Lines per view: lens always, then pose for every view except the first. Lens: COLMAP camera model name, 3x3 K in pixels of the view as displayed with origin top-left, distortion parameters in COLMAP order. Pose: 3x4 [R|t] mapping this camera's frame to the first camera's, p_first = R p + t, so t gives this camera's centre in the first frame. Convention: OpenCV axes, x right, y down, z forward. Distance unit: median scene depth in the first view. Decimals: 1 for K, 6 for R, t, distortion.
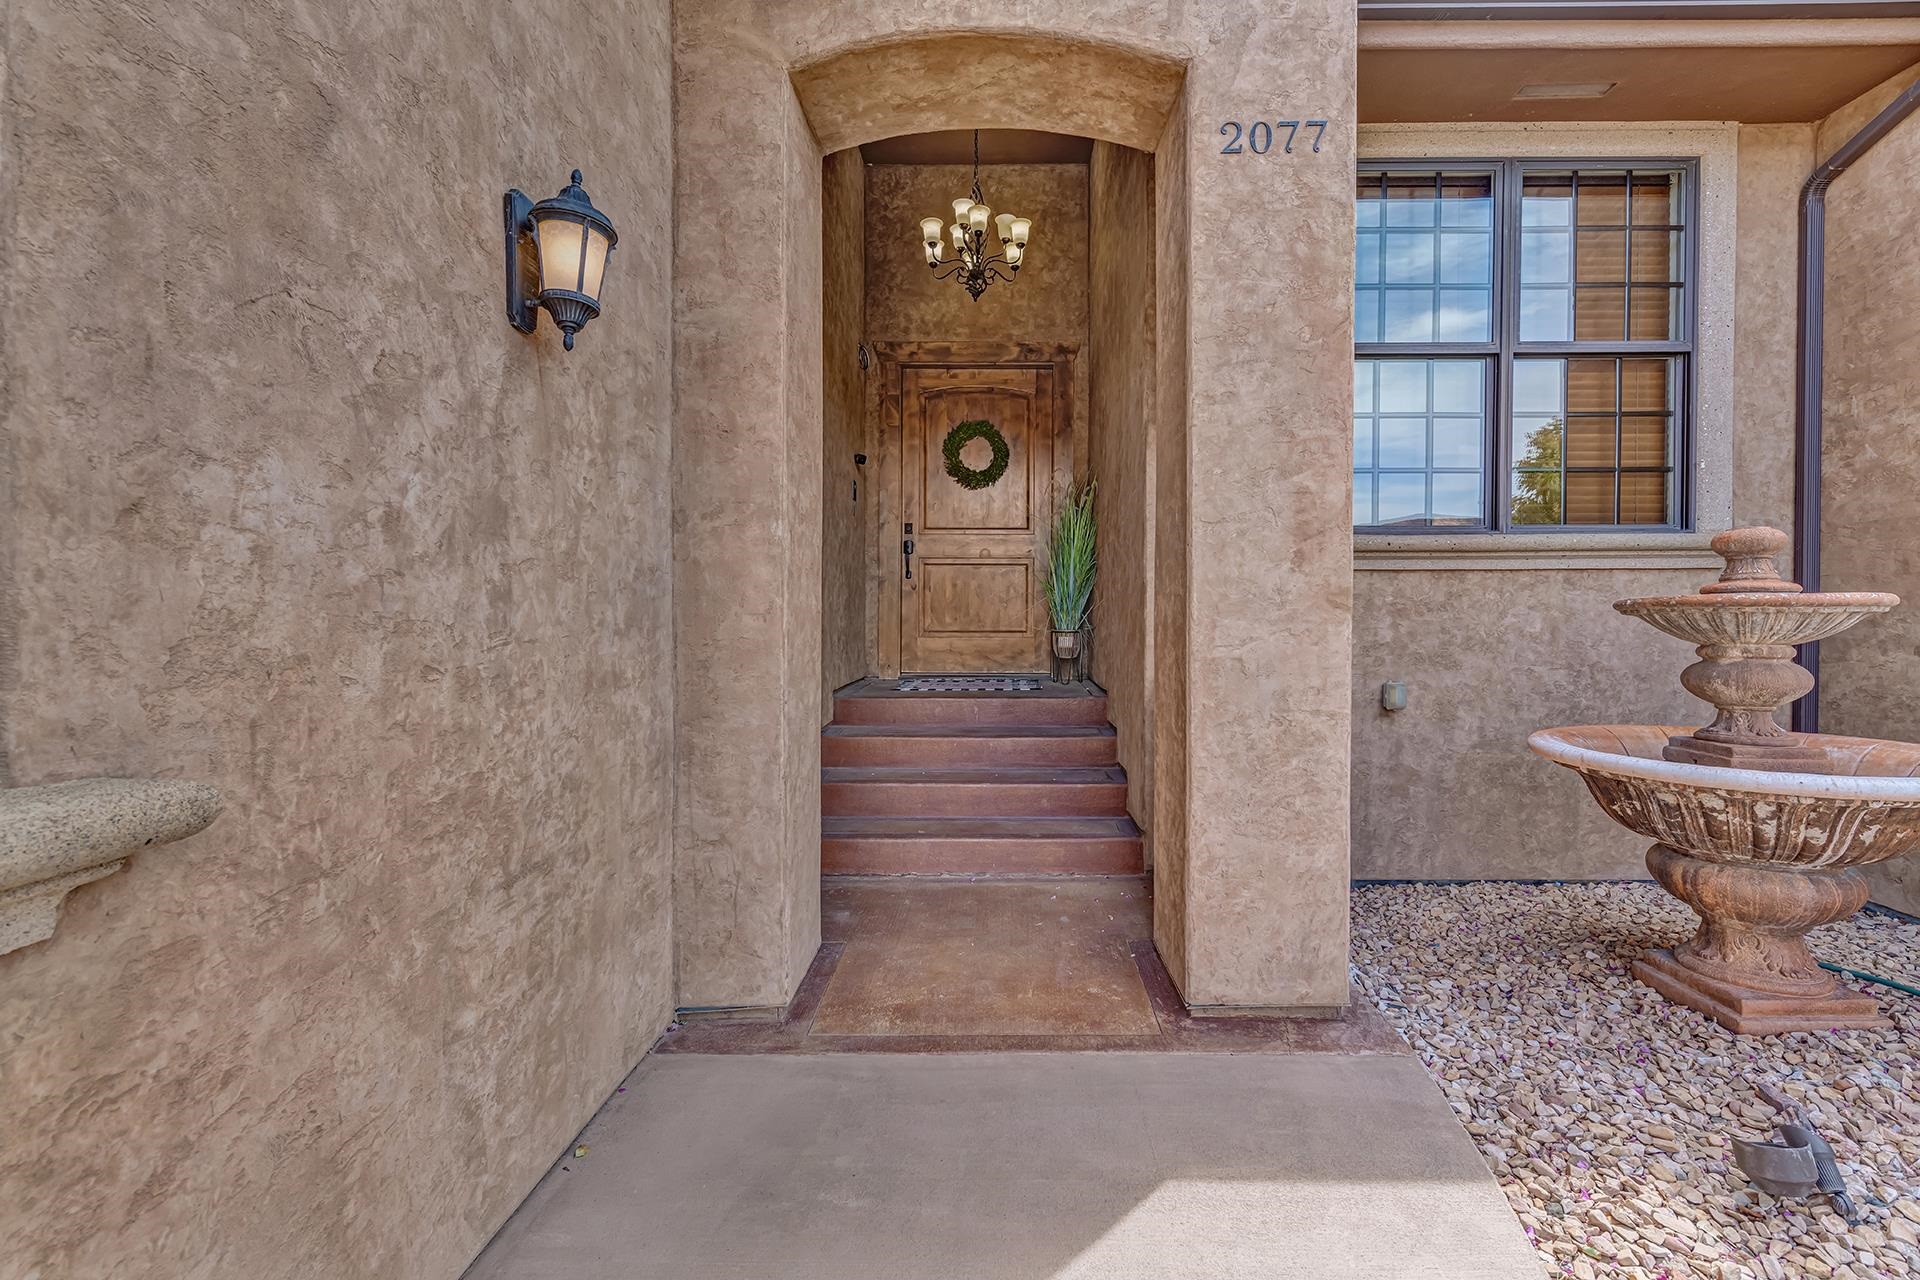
lens RADIAL K [[766.3, 0, 960.0], [0, 766.3, 640.0], [0, 0, 1]] dist [0.000137, -0.000039]
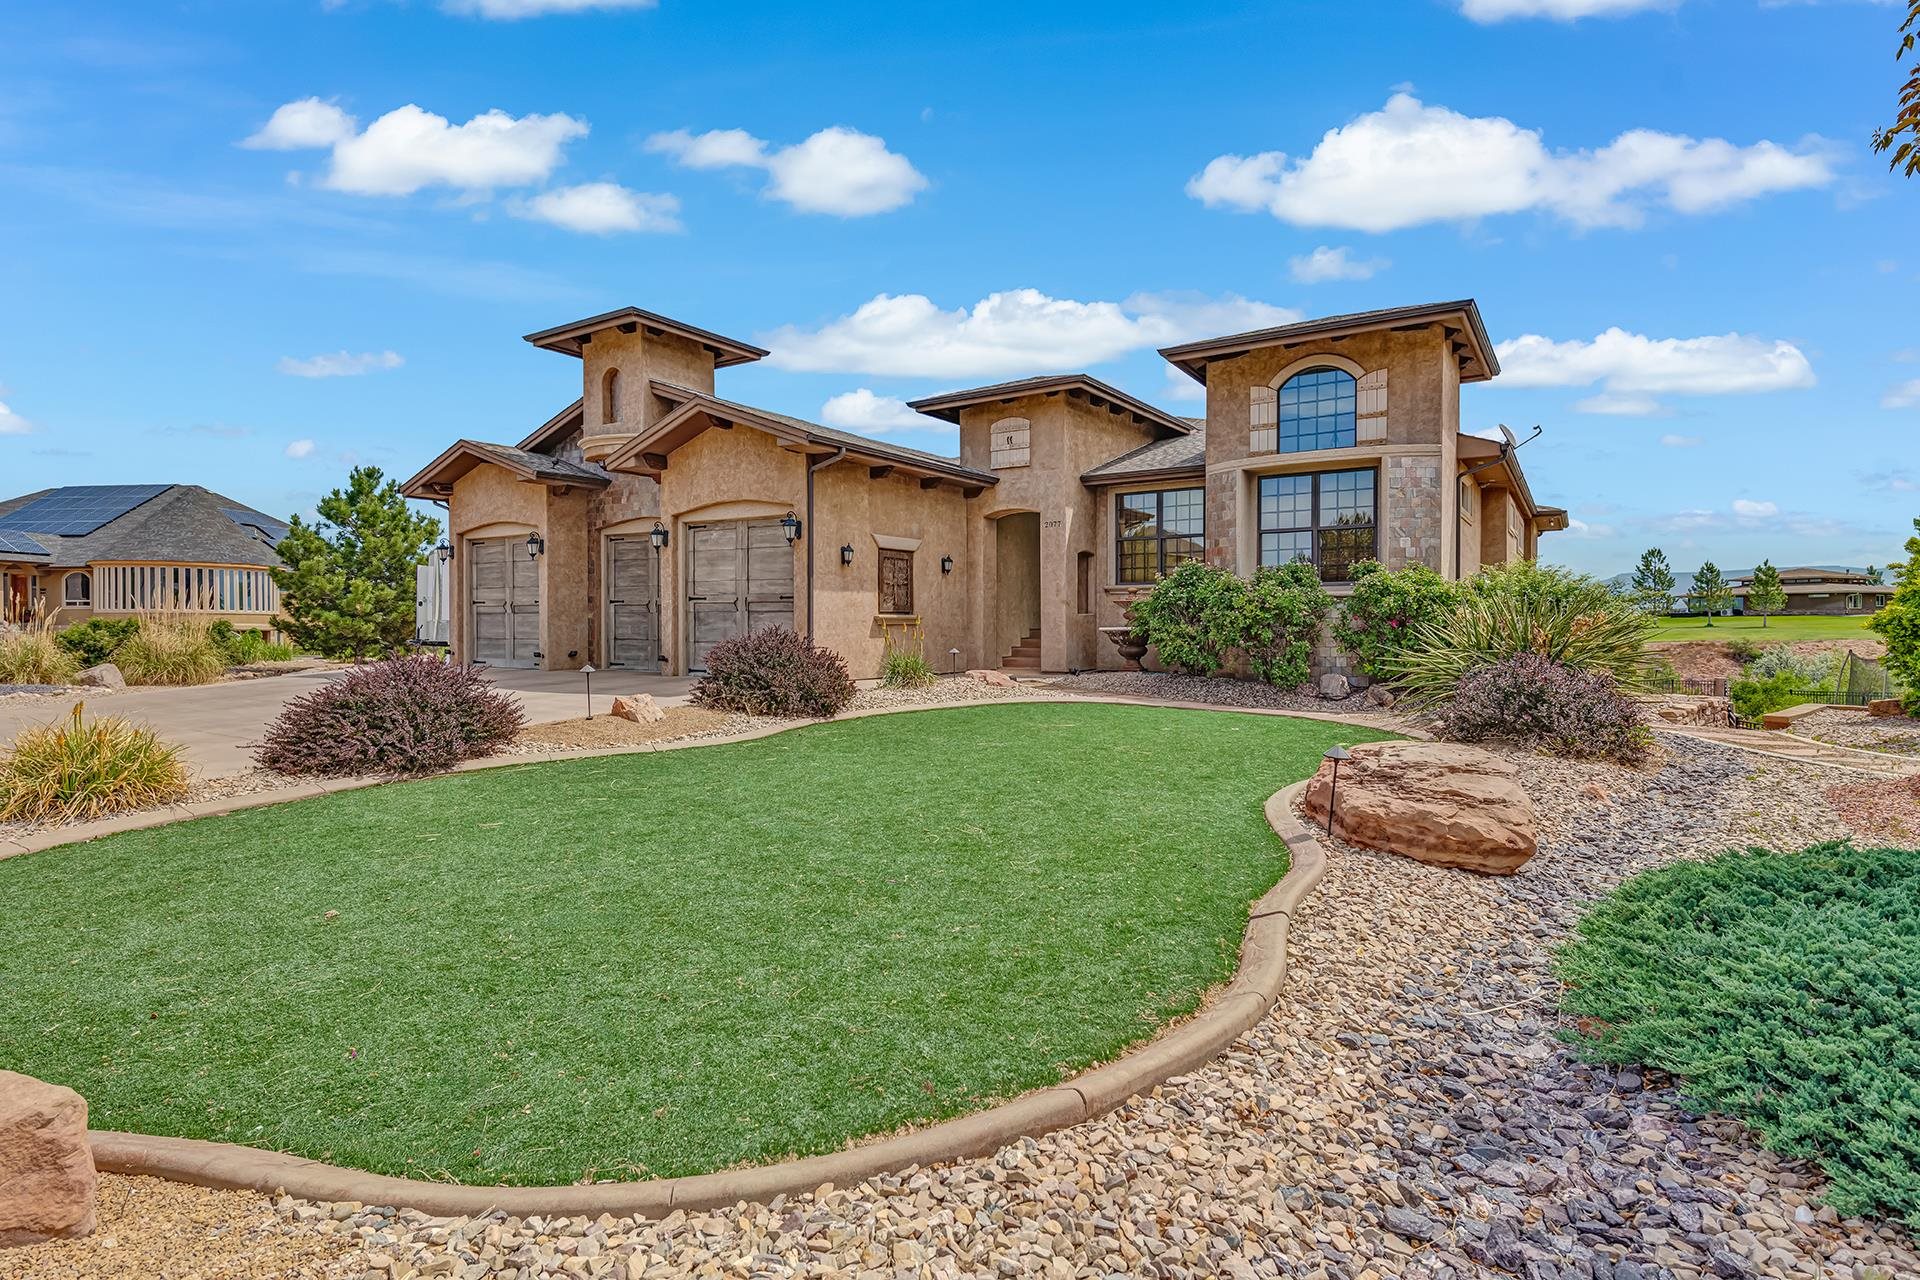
lens RADIAL K [[985.7, 0, 960.0], [0, 985.7, 640.0], [0, 0, 1]] dist [0.000008, -0.000004]
pose [[0.845284, 0.006091, -0.534282, 4.050232], [-0.007009, 0.999975, 0.000311, 0.254013], [0.534271, 0.003481, 0.845306, -6.081797]]
